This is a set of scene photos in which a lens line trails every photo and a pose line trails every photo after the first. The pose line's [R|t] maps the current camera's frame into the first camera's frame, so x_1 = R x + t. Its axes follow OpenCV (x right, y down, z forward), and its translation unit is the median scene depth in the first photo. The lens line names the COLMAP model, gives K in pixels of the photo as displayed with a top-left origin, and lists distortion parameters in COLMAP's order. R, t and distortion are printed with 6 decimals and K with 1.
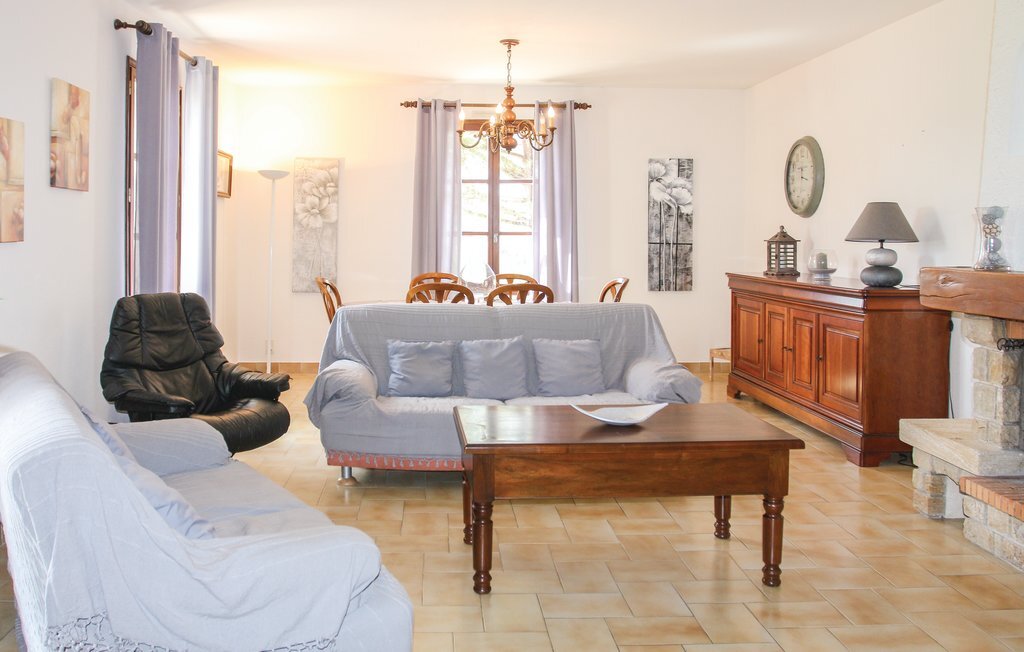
lens RADIAL K [[897.9, 0, 510.5], [0, 897.9, 235.9], [0, 0, 1]] dist [-0.069434, -0.001414]
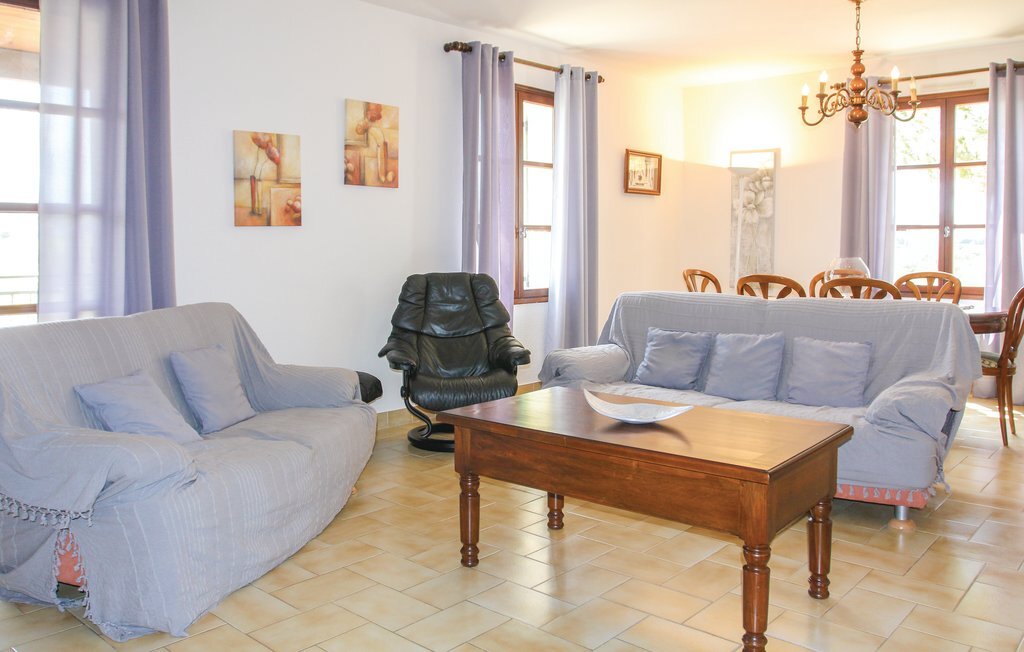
lens RADIAL K [[862.6, 0, 512.1], [0, 862.6, 269.1], [0, 0, 1]] dist [-0.062619, 0.003582]
pose [[0.710604, 0.016181, -0.703406, 0.421499], [0.001438, 0.999700, 0.024451, 0.029118], [0.703591, -0.018386, 0.710368, 0.224865]]
